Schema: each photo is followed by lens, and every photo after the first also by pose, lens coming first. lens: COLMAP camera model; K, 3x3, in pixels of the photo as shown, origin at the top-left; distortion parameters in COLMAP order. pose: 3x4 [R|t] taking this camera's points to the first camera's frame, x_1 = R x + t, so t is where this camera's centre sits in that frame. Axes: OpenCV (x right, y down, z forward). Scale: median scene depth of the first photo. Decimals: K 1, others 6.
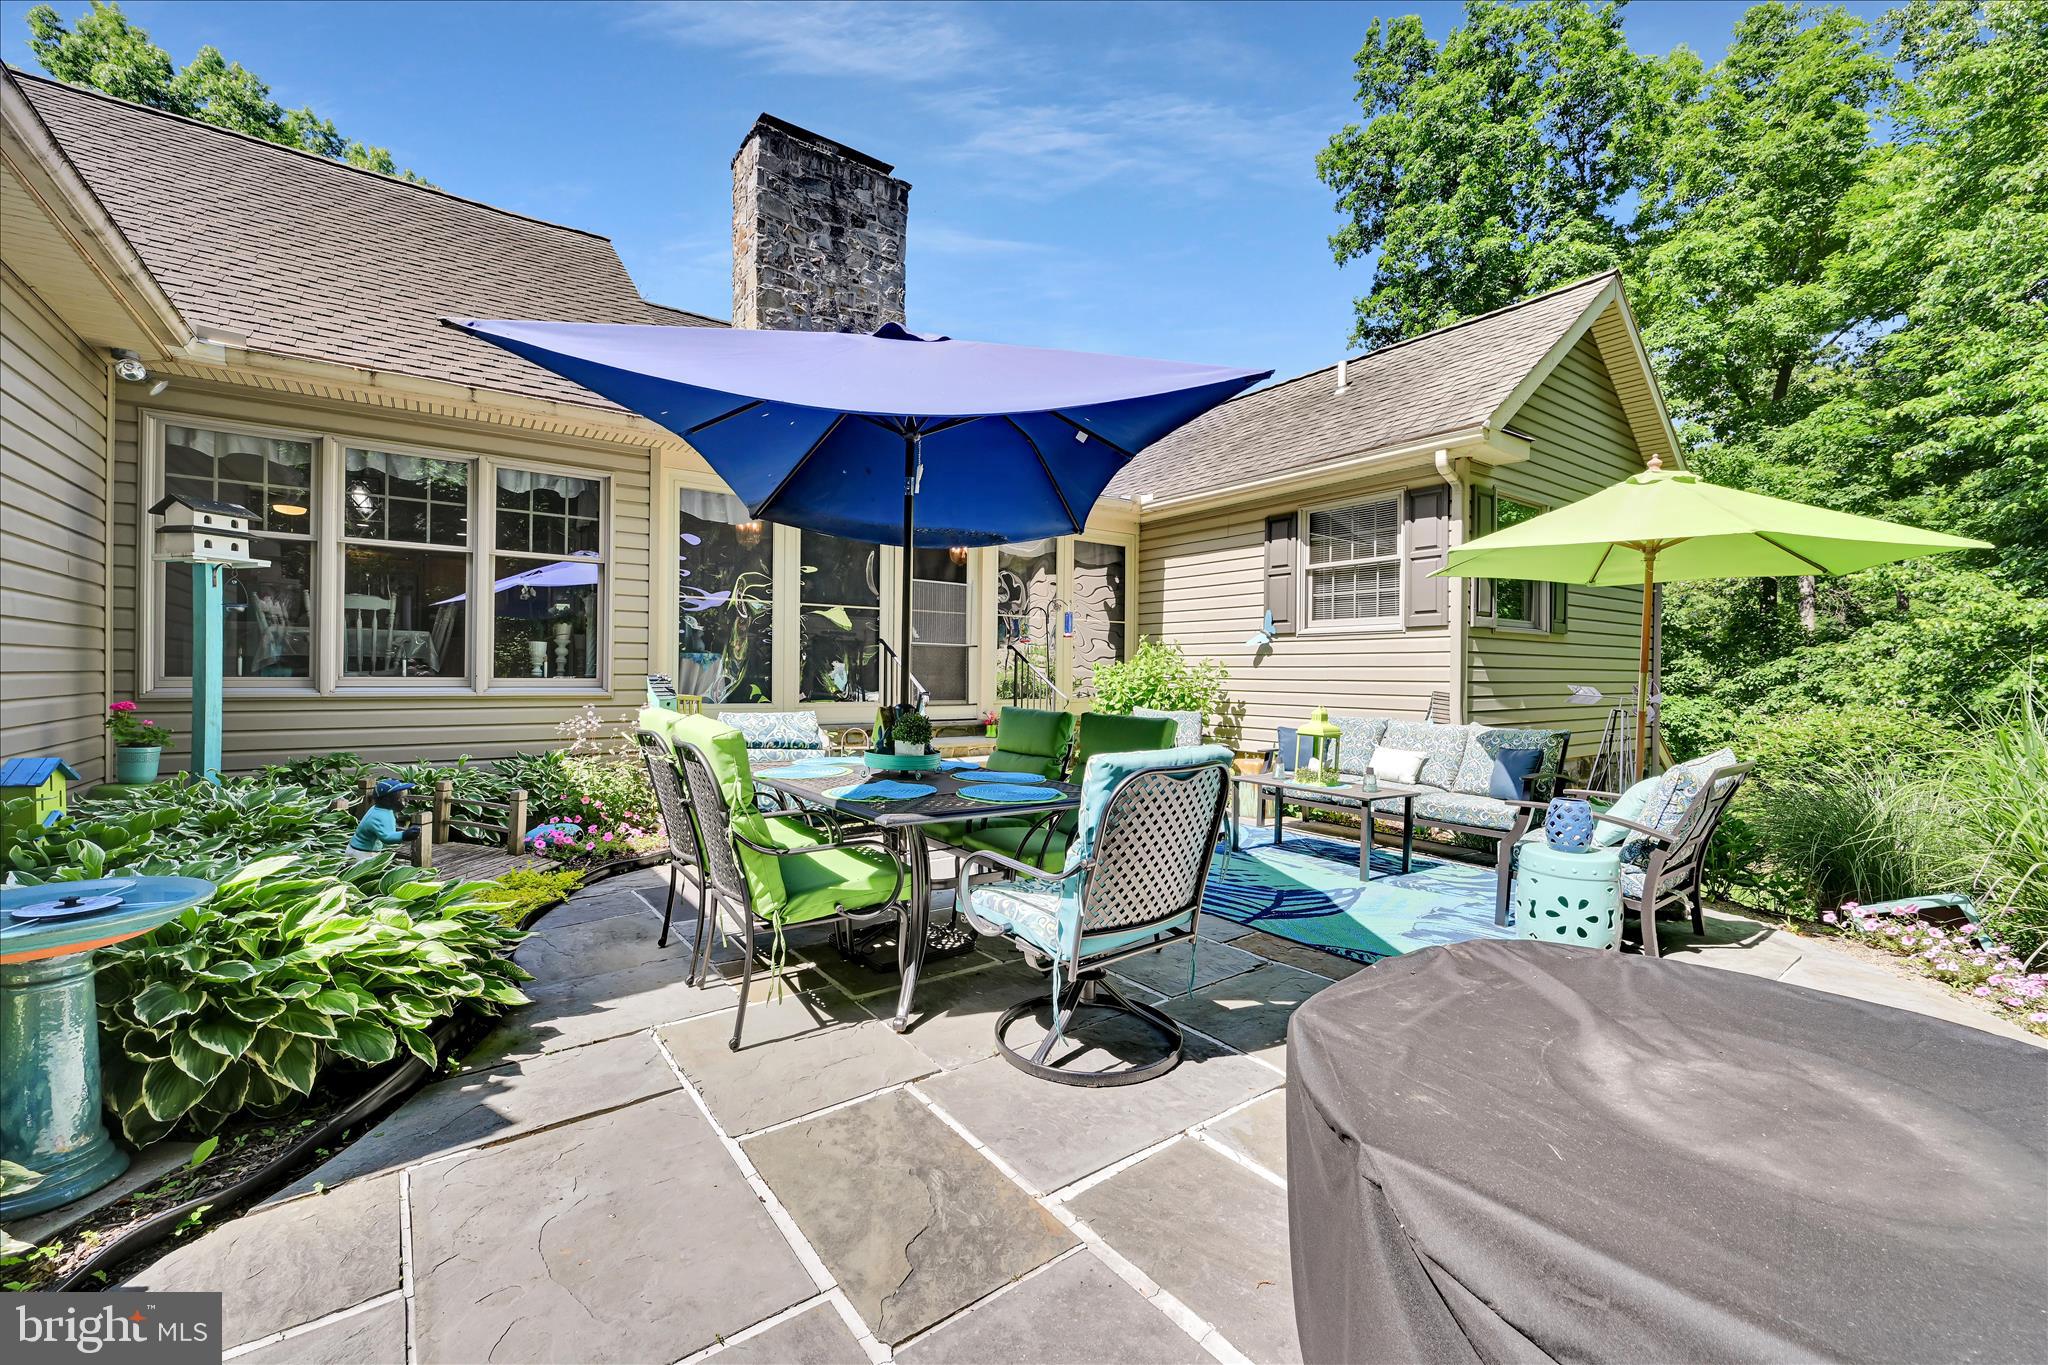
lens RADIAL K [[819.5, 0, 1027.5], [0, 819.5, 670.9], [0, 0, 1]] dist [-0.000367, 0.000109]
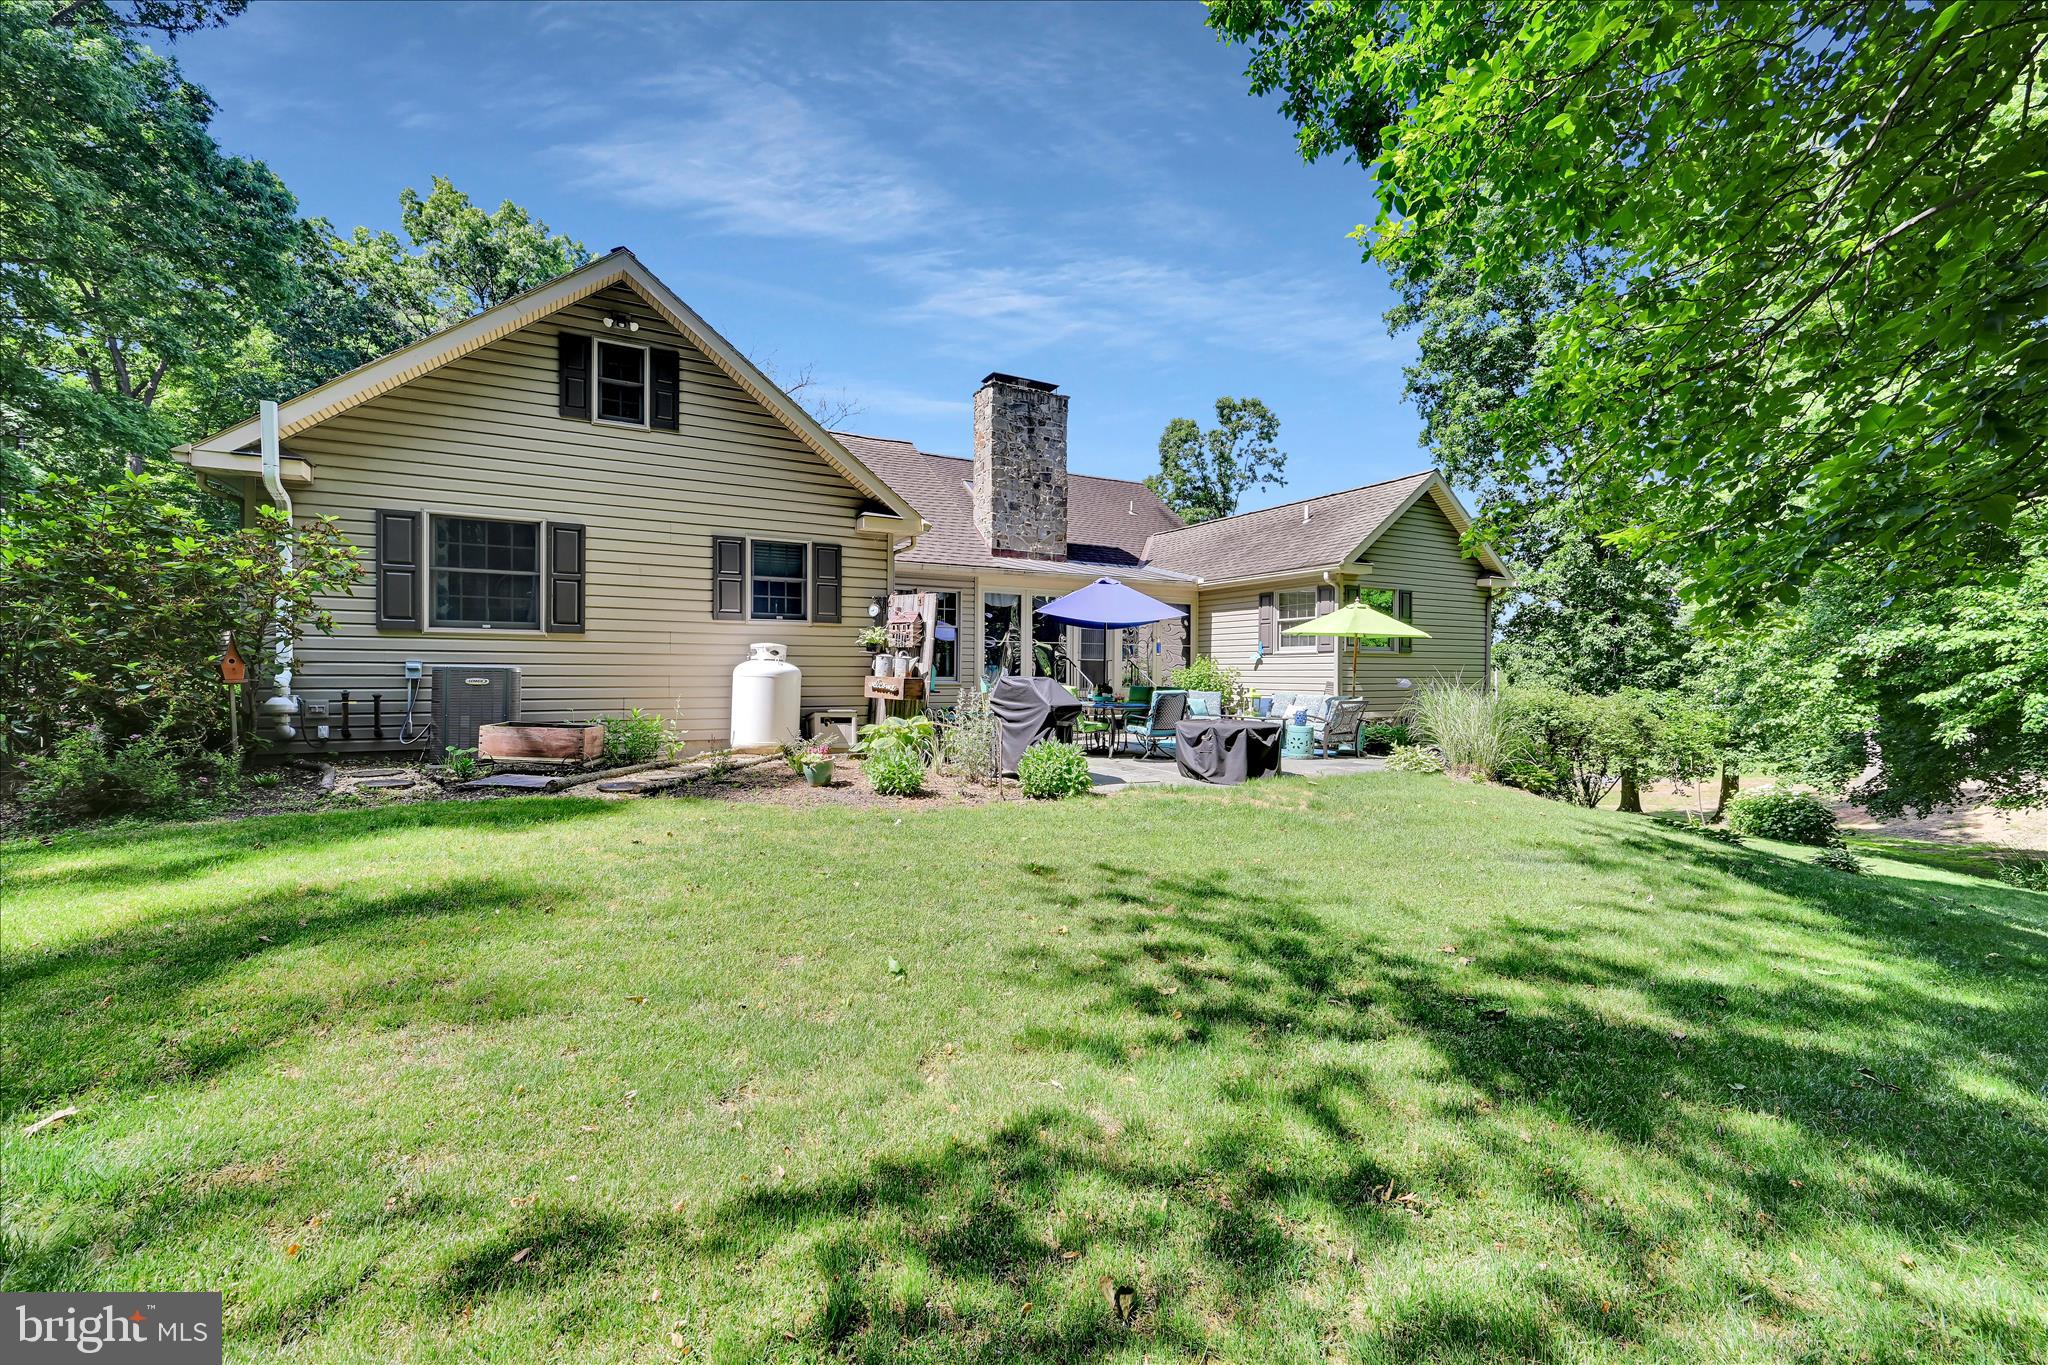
lens RADIAL K [[932.5, 0, 1084.6], [0, 932.5, 678.7], [0, 0, 1]] dist [0.000651, -0.005212]
pose [[0.998807, -0.004219, -0.048657, -0.017068], [0.004552, 0.999967, 0.006736, -0.001450], [0.048627, -0.006950, 0.998793, -1.109987]]
